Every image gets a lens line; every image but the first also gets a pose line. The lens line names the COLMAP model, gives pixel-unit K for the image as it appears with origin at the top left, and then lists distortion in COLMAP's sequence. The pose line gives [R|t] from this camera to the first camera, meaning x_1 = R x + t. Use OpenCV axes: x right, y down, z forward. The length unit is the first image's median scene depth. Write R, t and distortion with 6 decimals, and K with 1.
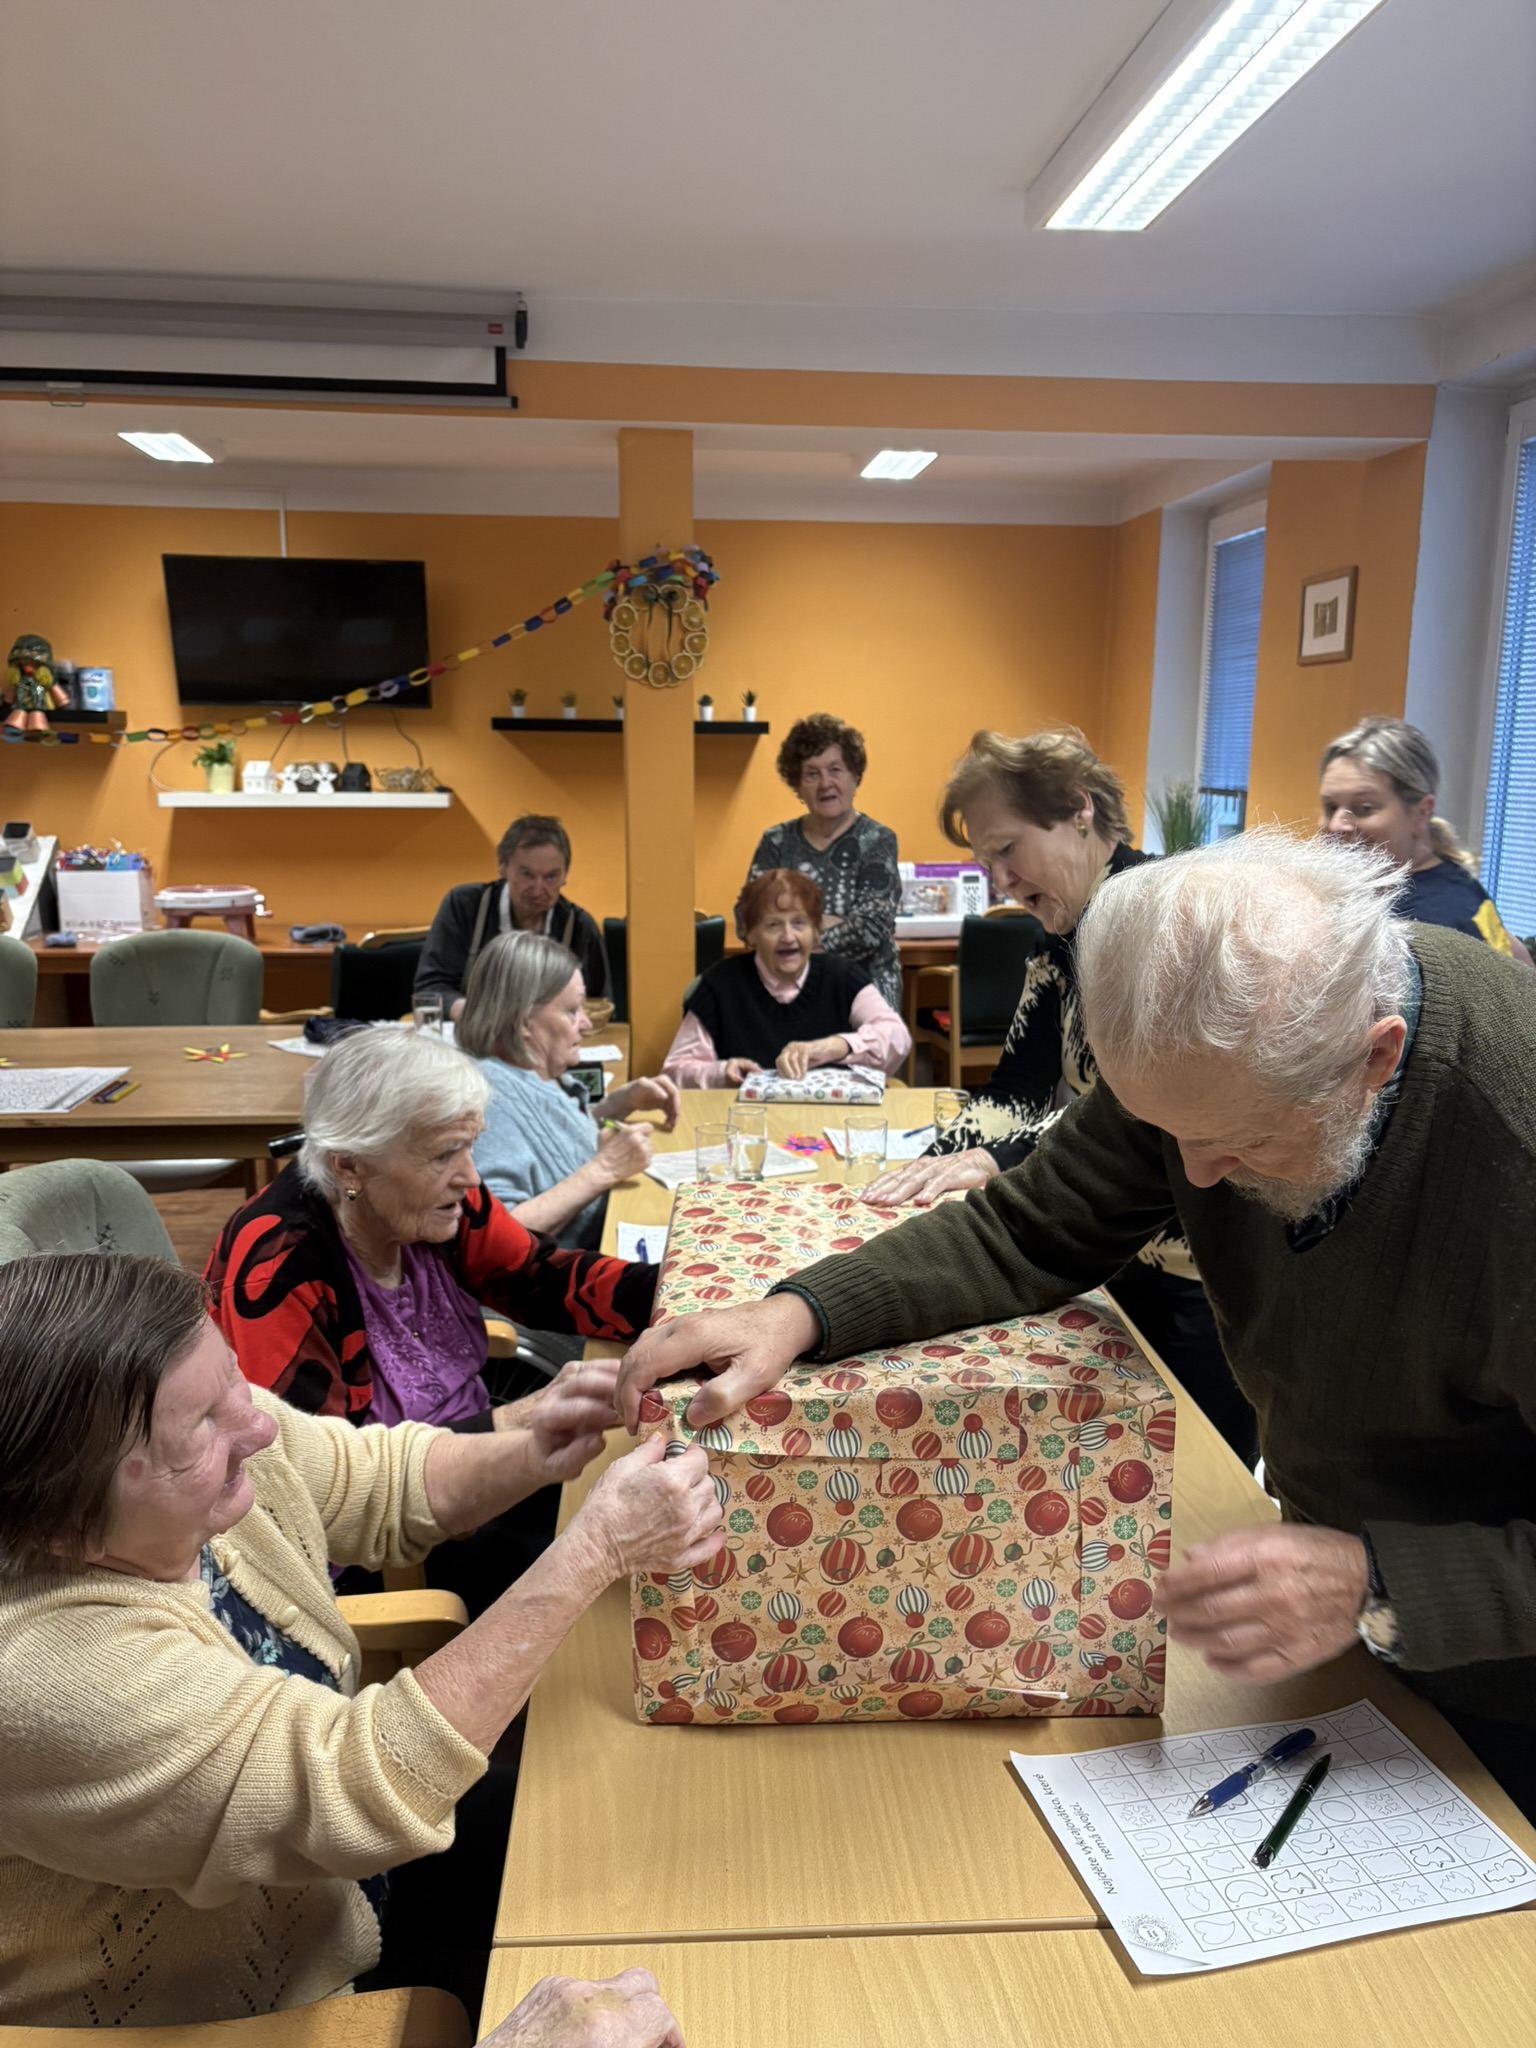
lens RADIAL K [[1563.8, 0, 766.3], [0, 1563.8, 1025.4], [0, 0, 1]] dist [0.010161, 0.000934]
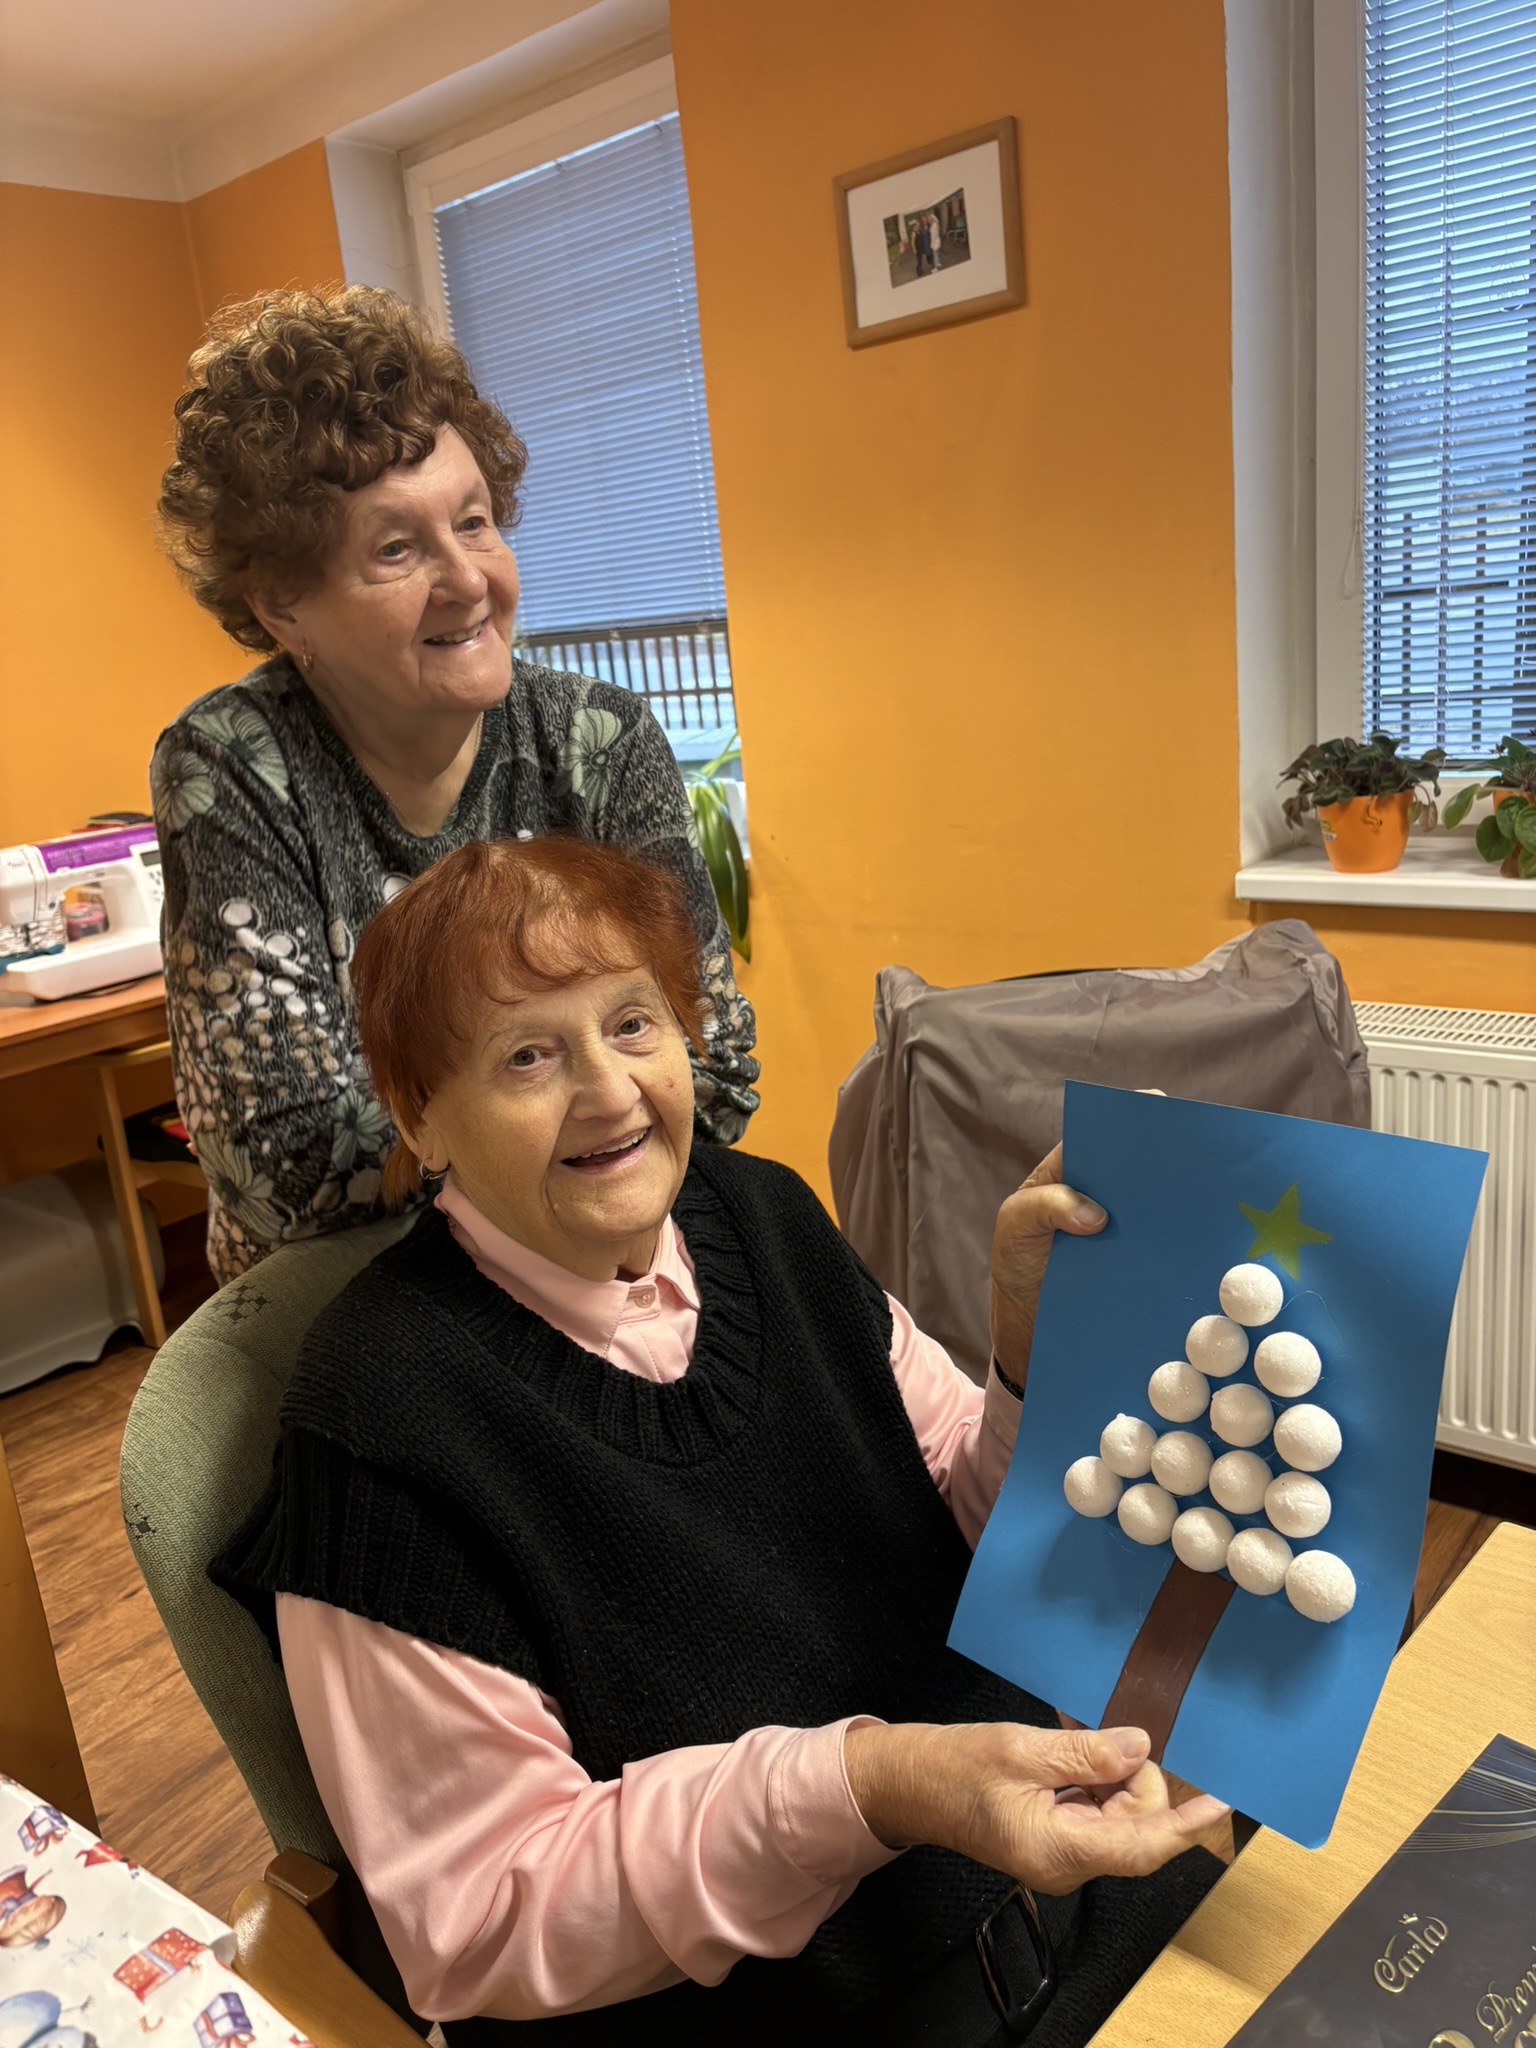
lens RADIAL K [[1563.8, 0, 766.3], [0, 1563.8, 1025.4], [0, 0, 1]] dist [0.010161, 0.000934]
pose [[0.708137, -0.249854, 0.660389, -0.130462], [0.229008, 0.966010, 0.119917, -0.090805], [-0.667905, 0.066317, 0.741286, 0.794226]]
